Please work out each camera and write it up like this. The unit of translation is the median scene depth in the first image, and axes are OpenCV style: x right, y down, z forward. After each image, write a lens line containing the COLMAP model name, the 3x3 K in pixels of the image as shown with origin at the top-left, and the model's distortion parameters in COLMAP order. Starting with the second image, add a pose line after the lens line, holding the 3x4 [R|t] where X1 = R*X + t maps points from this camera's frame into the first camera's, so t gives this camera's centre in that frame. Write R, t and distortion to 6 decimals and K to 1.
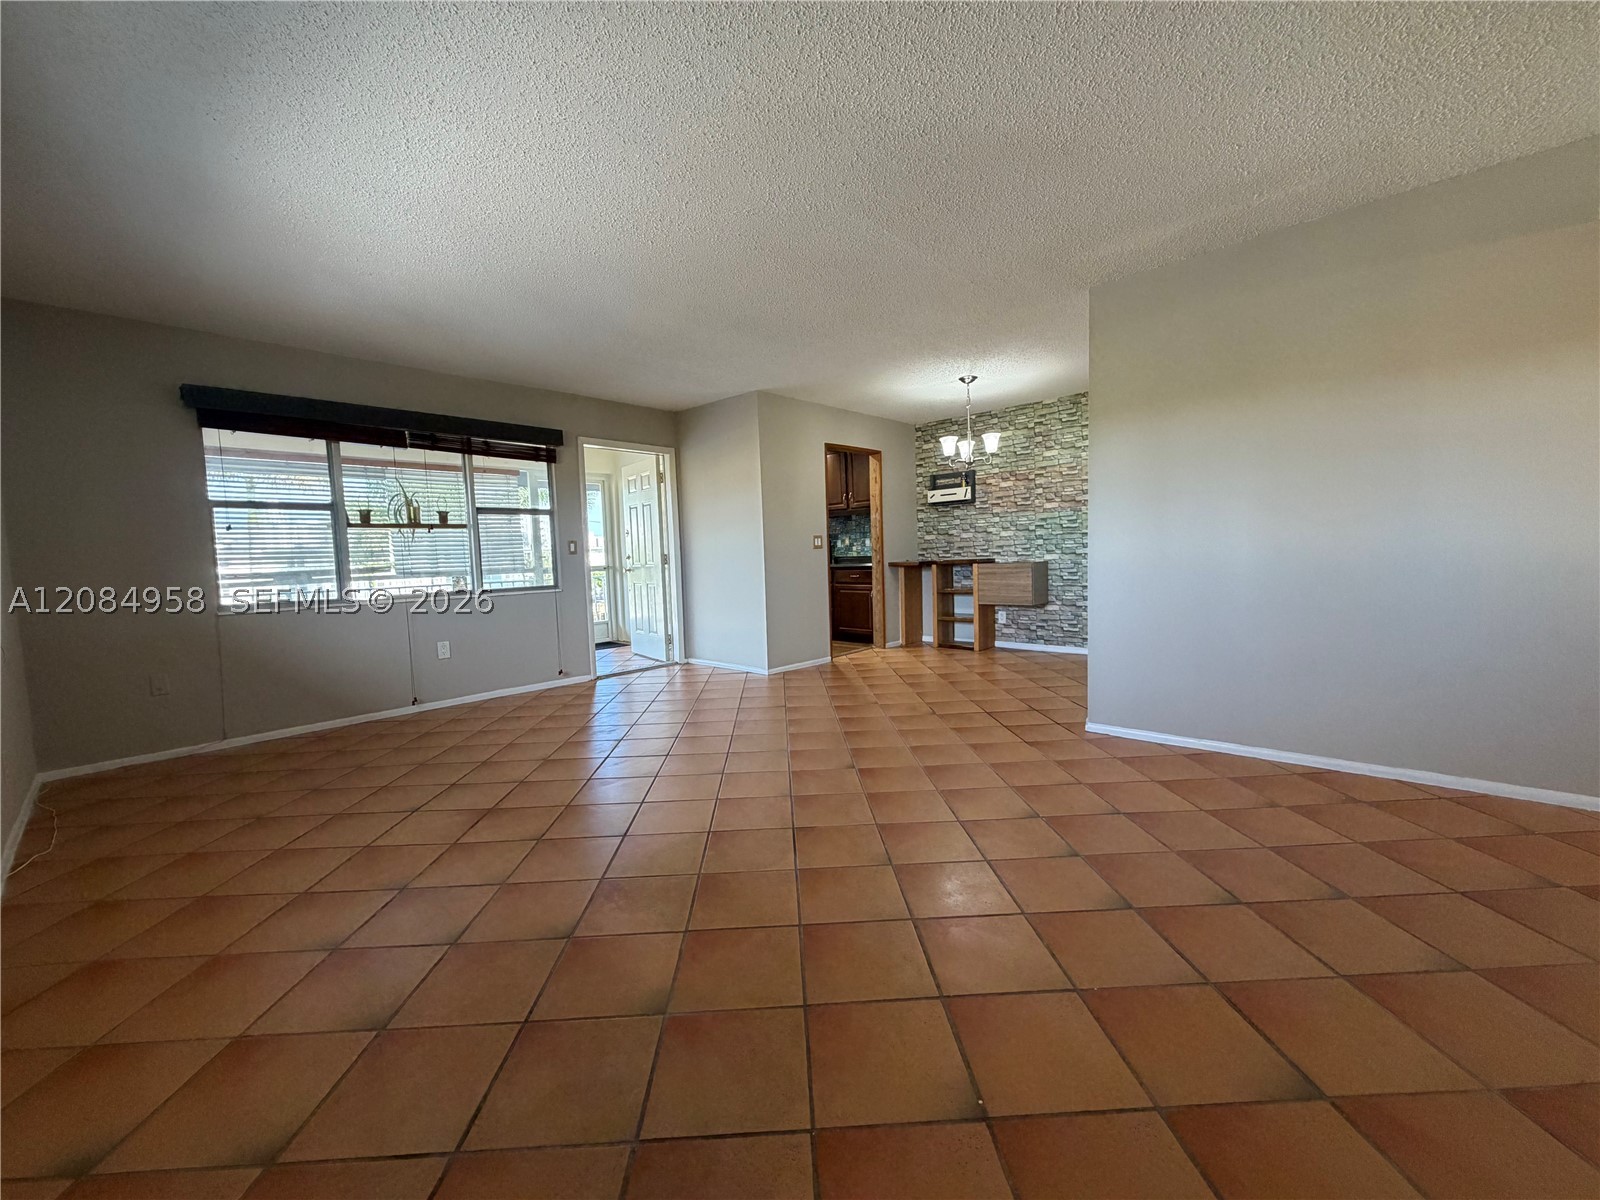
lens RADIAL K [[638.4, 0, 800.0], [0, 638.4, 600.0], [0, 0, 1]] dist [-0.000240, -0.000324]
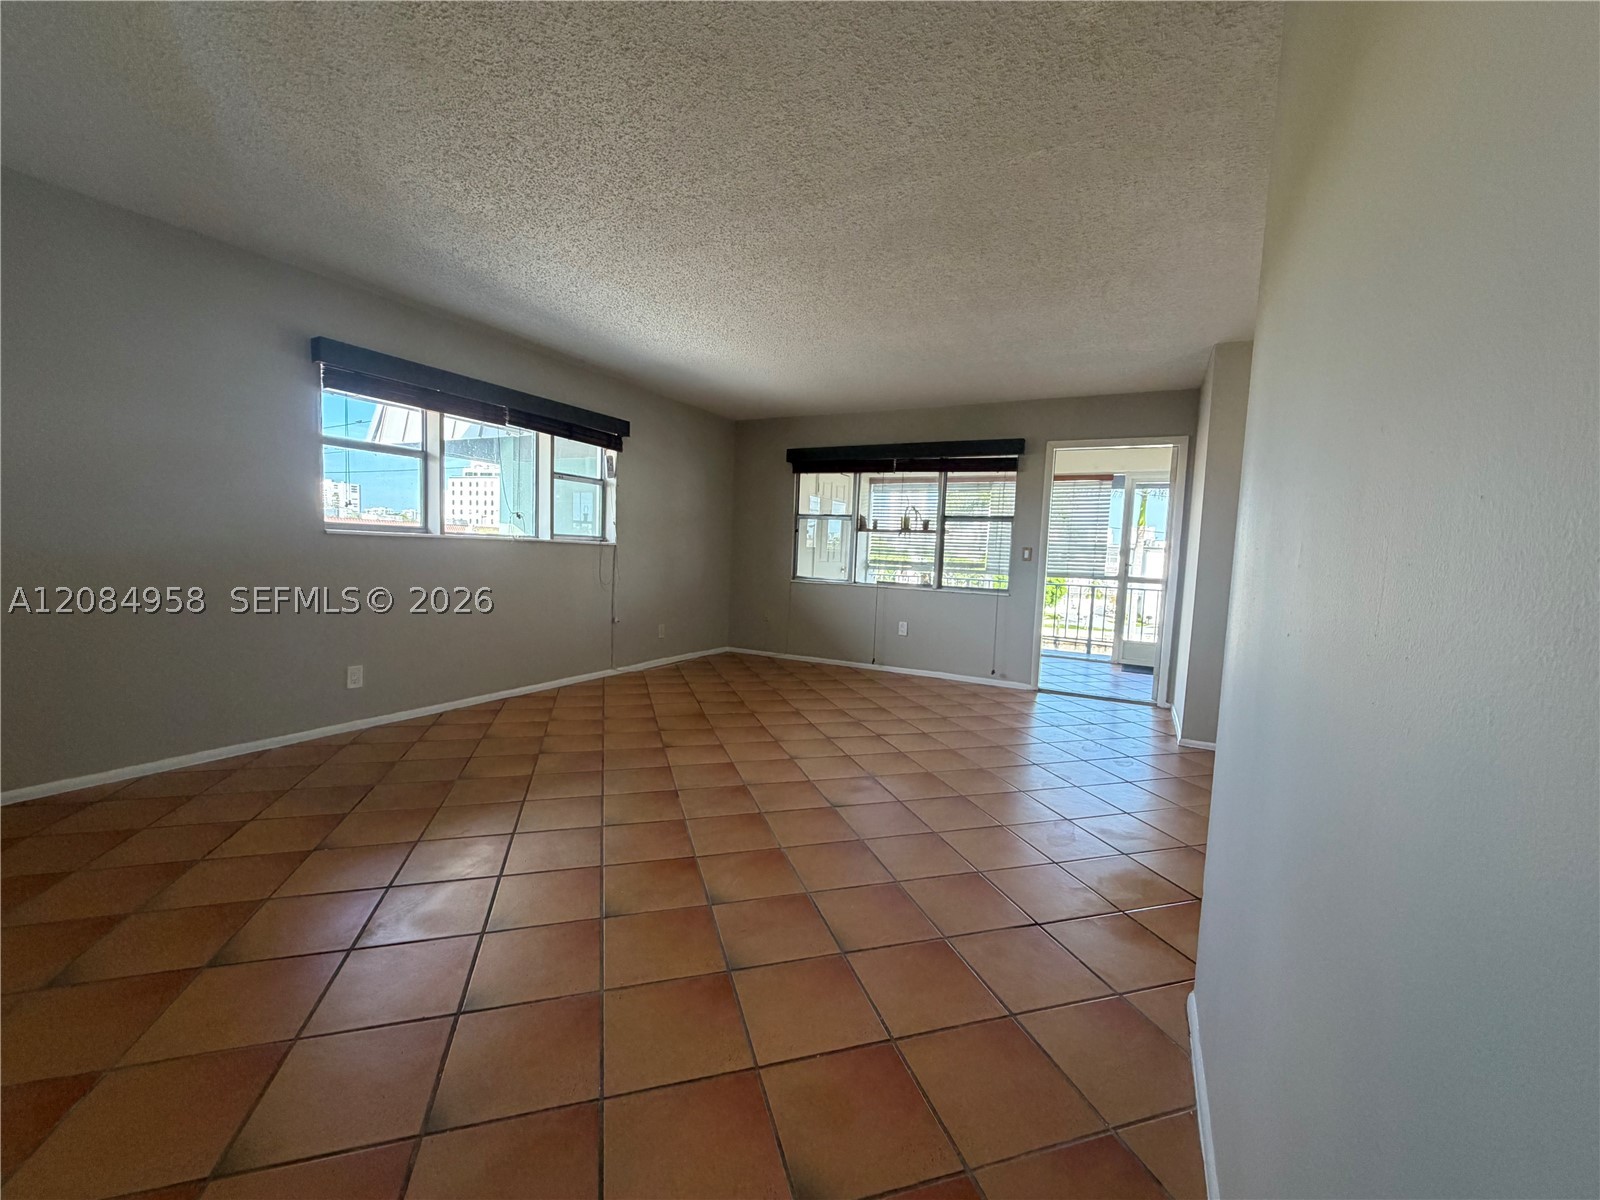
lens RADIAL K [[638.4, 0, 800.0], [0, 638.4, 600.0], [0, 0, 1]] dist [-0.000240, -0.000324]
pose [[0.248121, 0.114385, -0.961952, 0.562669], [-0.118235, 0.989156, 0.087123, -0.060127], [0.961487, 0.092119, 0.258955, 0.432021]]
